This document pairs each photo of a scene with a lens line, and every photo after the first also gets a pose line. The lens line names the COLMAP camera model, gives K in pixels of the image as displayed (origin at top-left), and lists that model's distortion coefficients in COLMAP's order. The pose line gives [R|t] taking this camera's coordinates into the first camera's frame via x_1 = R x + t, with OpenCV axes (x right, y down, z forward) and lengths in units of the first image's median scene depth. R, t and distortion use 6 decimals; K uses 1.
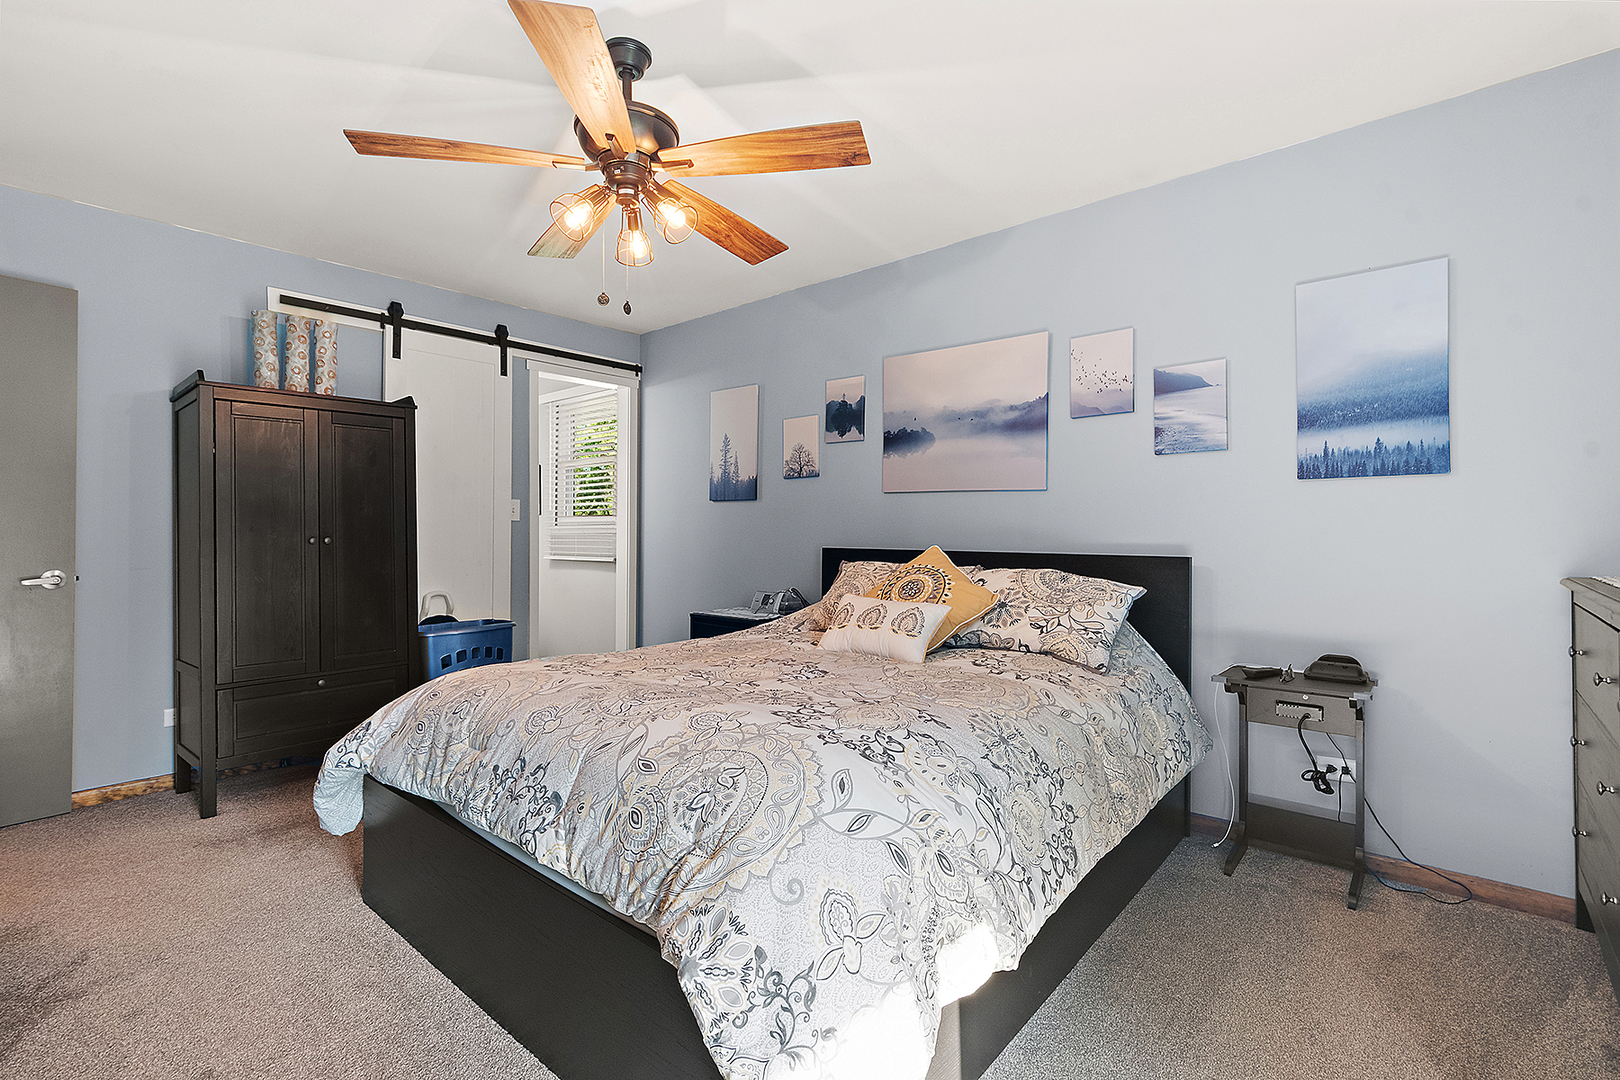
lens RADIAL K [[739.7, 0, 807.7], [0, 739.7, 530.3], [0, 0, 1]] dist [-0.003733, 0.001244]
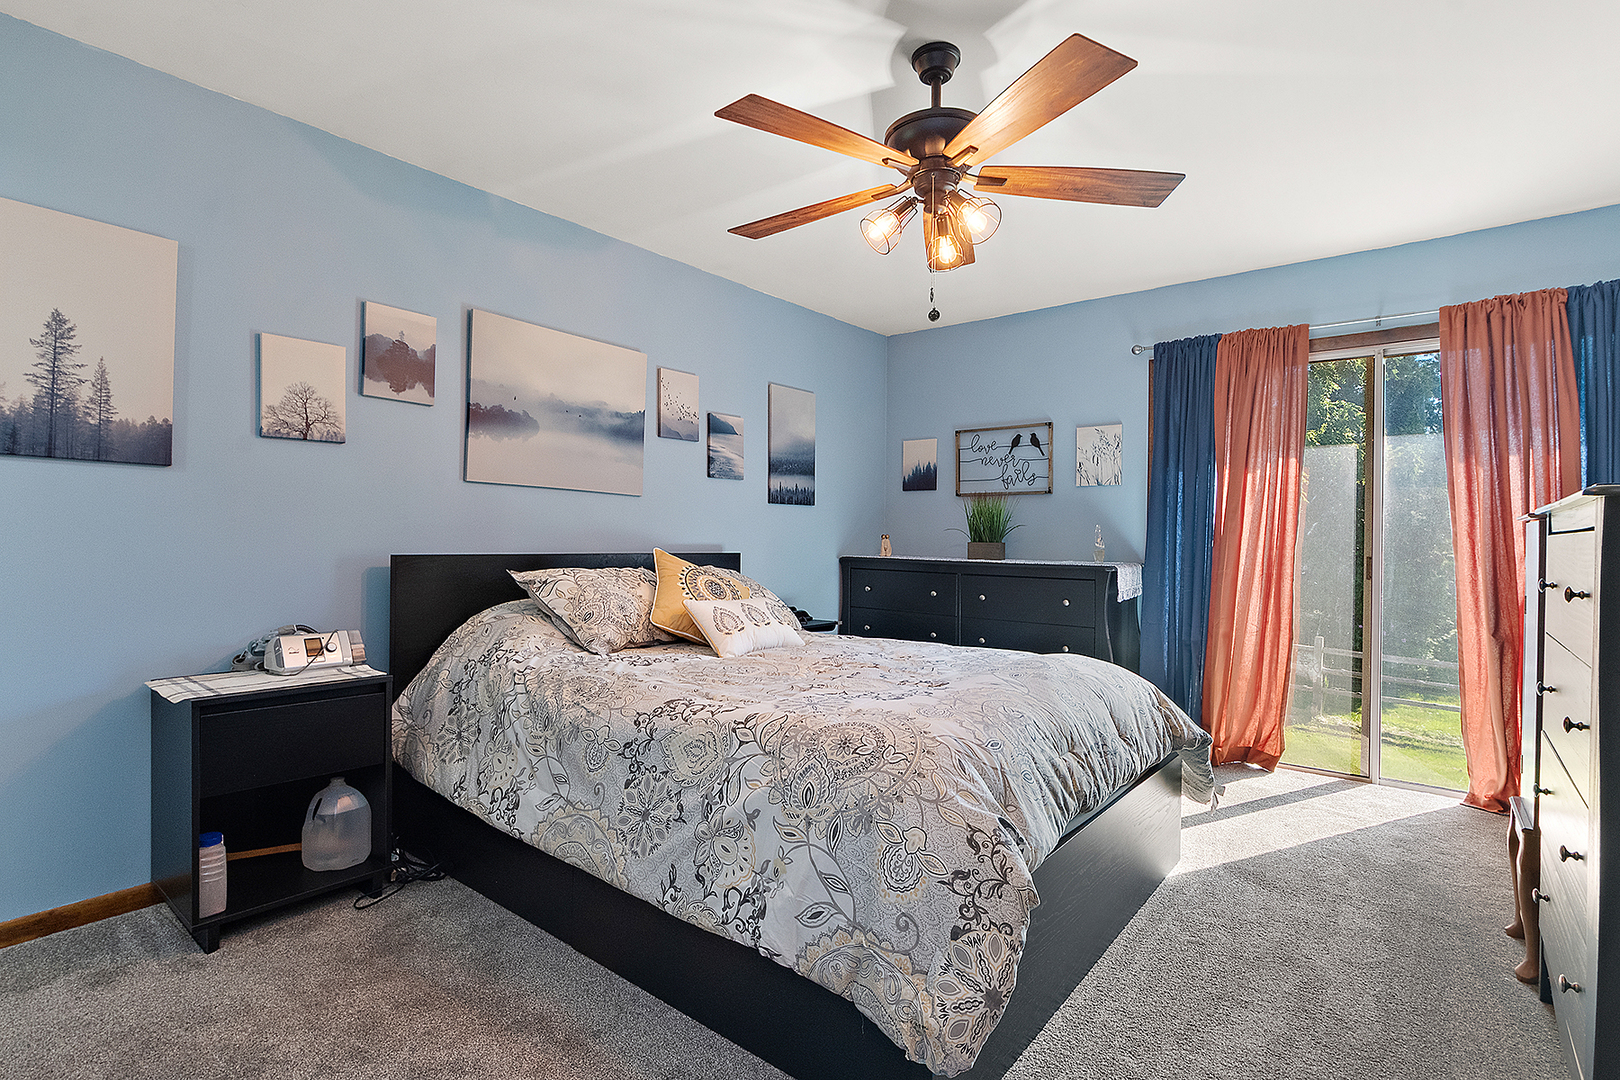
lens RADIAL K [[739.7, 0, 807.7], [0, 739.7, 530.3], [0, 0, 1]] dist [-0.003733, 0.001244]
pose [[-0.005977, 0.008935, 0.999942, -0.766674], [-0.013379, 0.999870, -0.009014, 0.002700], [-0.999893, -0.013432, -0.005856, 0.741930]]
